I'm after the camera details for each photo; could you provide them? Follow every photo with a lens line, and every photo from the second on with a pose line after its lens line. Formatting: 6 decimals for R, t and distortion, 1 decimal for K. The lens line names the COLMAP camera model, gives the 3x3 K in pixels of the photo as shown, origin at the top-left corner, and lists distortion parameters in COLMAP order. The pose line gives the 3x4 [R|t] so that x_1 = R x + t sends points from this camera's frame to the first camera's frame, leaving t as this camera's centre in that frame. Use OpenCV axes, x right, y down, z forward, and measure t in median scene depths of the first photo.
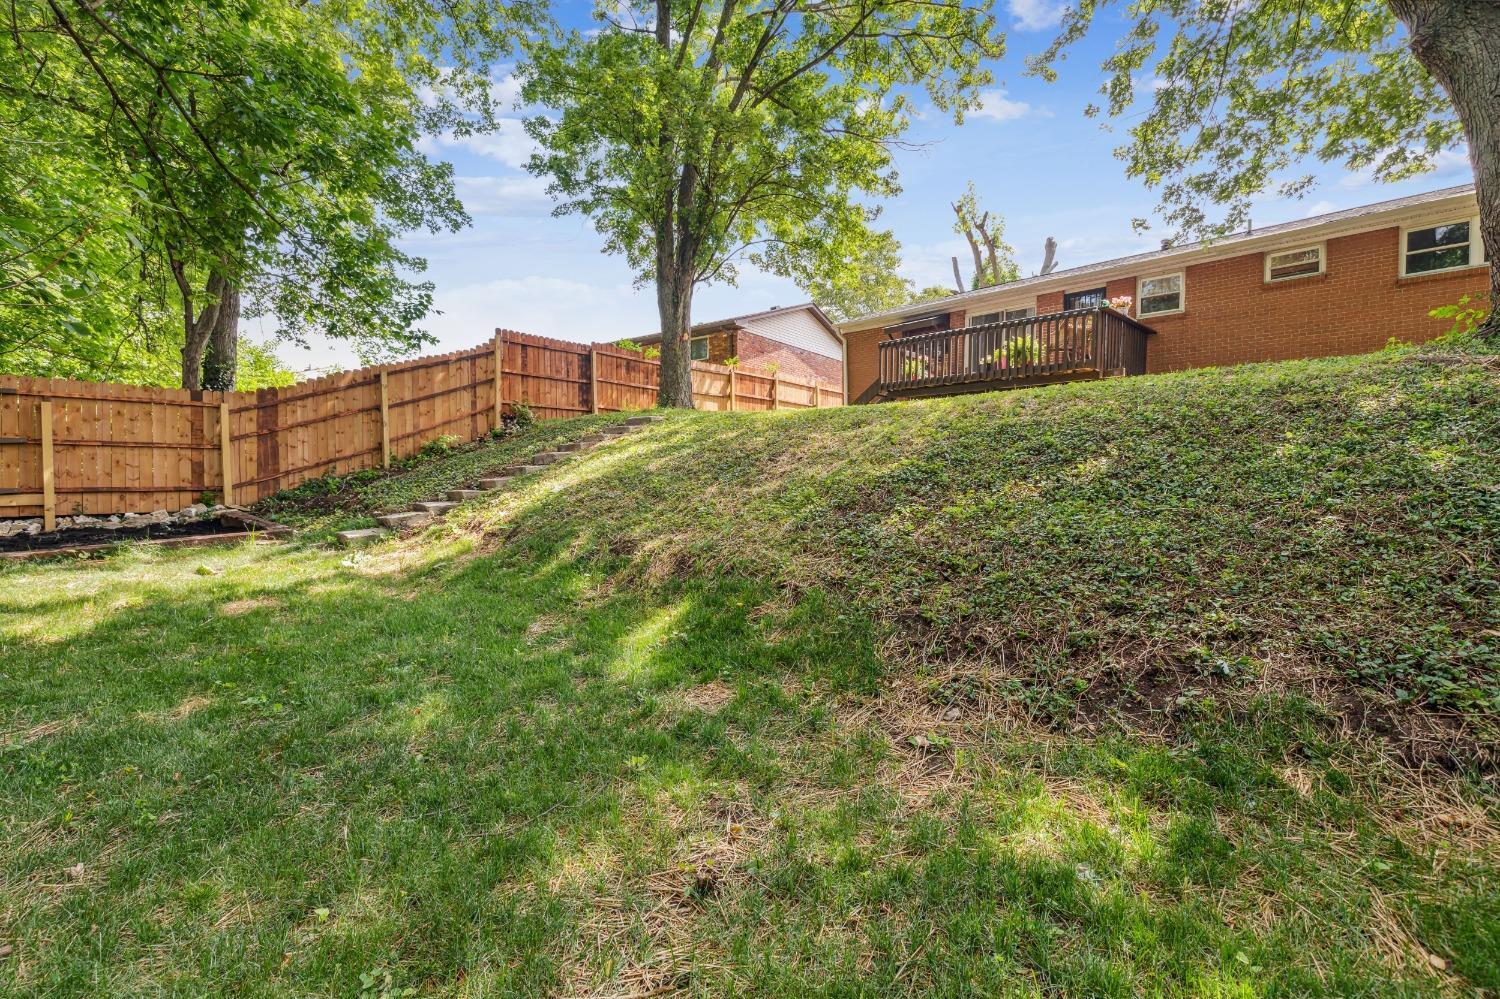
lens RADIAL K [[677.3, 0, 754.6], [0, 677.3, 498.0], [0, 0, 1]] dist [0.009576, -0.000874]
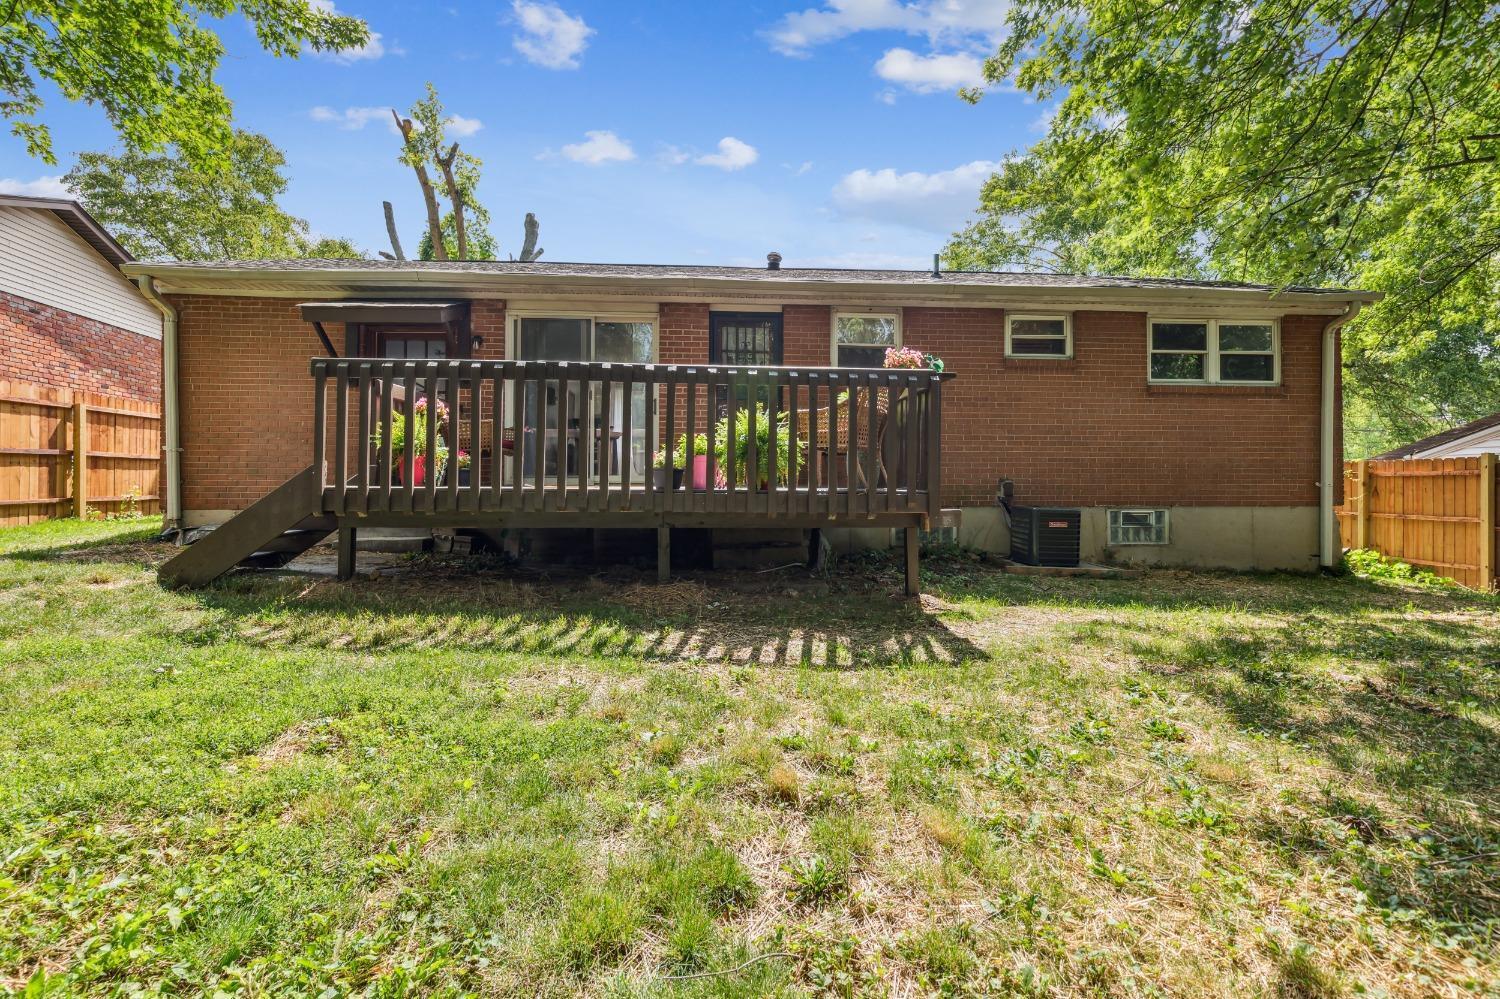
lens RADIAL K [[696.6, 0, 748.6], [0, 696.6, 467.1], [0, 0, 1]] dist [0.000570, 0.000106]
pose [[0.673566, 0.012846, 0.739015, 0.044767], [0.011197, 0.999557, -0.027580, -0.092140], [-0.739042, 0.026852, 0.673124, 0.348407]]
